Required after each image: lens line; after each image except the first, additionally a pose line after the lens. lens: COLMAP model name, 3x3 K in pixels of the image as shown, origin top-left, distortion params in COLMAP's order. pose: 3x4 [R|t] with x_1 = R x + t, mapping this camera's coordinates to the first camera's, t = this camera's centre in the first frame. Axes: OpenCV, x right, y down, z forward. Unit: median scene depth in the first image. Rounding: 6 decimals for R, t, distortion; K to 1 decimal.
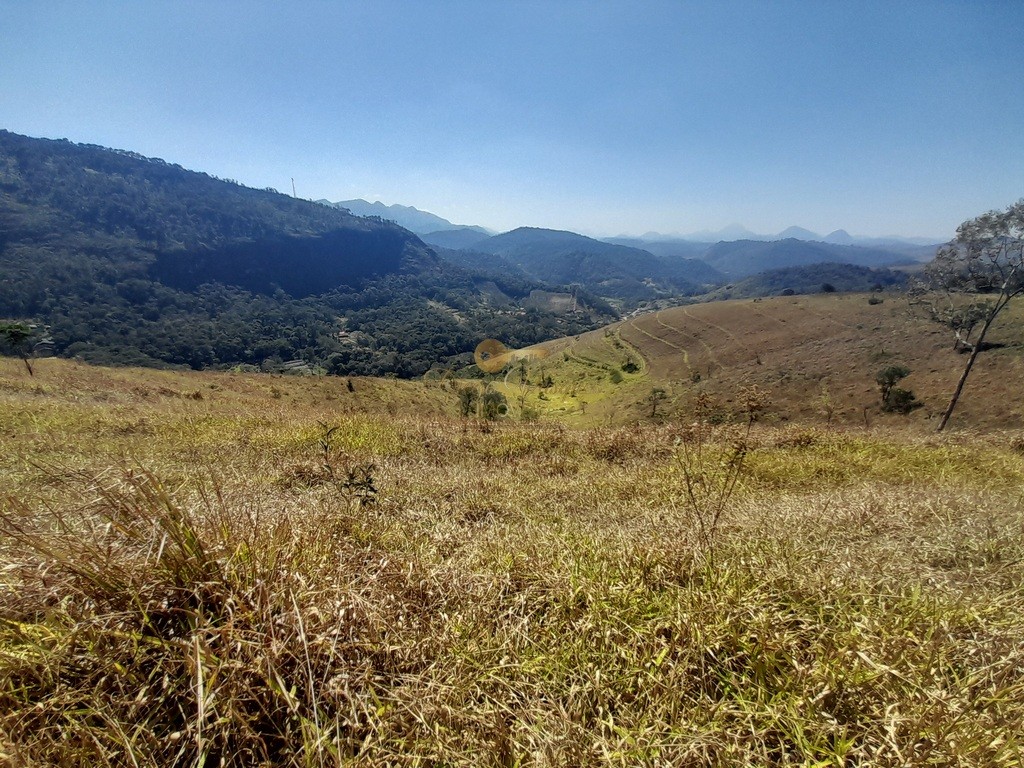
lens RADIAL K [[394.2, 0, 517.6], [0, 394.2, 389.5], [0, 0, 1]] dist [0.004409, -0.004800]
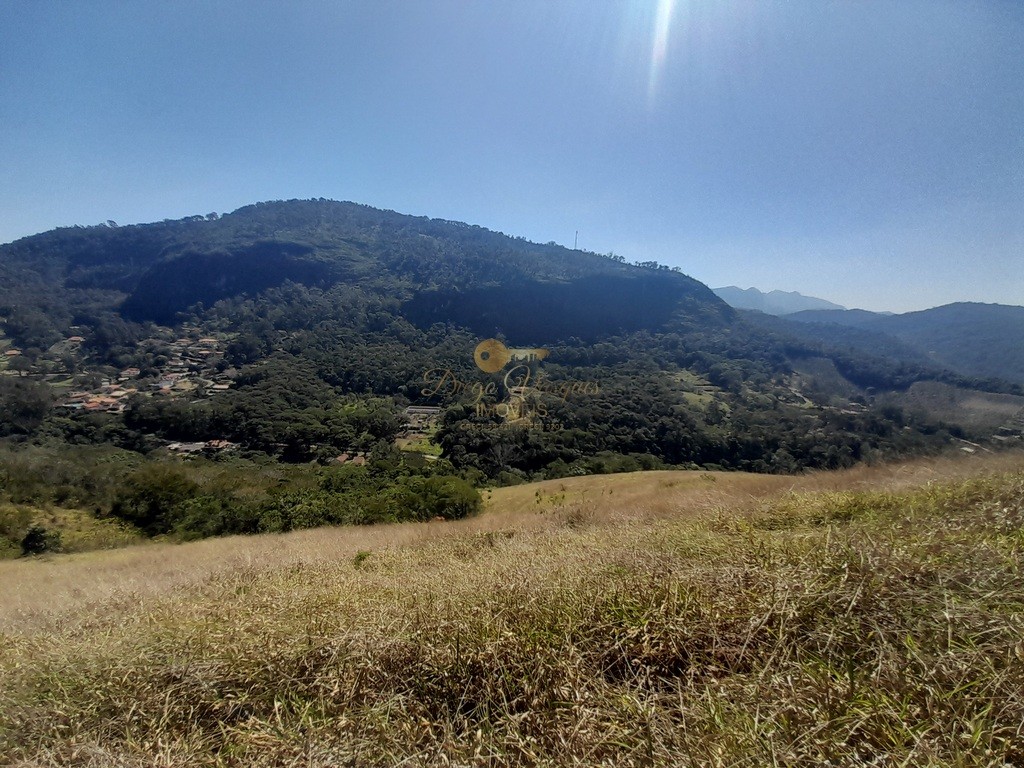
lens RADIAL K [[394.2, 0, 522.1], [0, 394.2, 390.4], [0, 0, 1]] dist [0.004409, -0.004800]
pose [[0.660188, 0.145904, -0.736793, 0.086885], [-0.294007, 0.952876, -0.074745, -0.057385], [0.691167, 0.265969, 0.671974, 0.345190]]
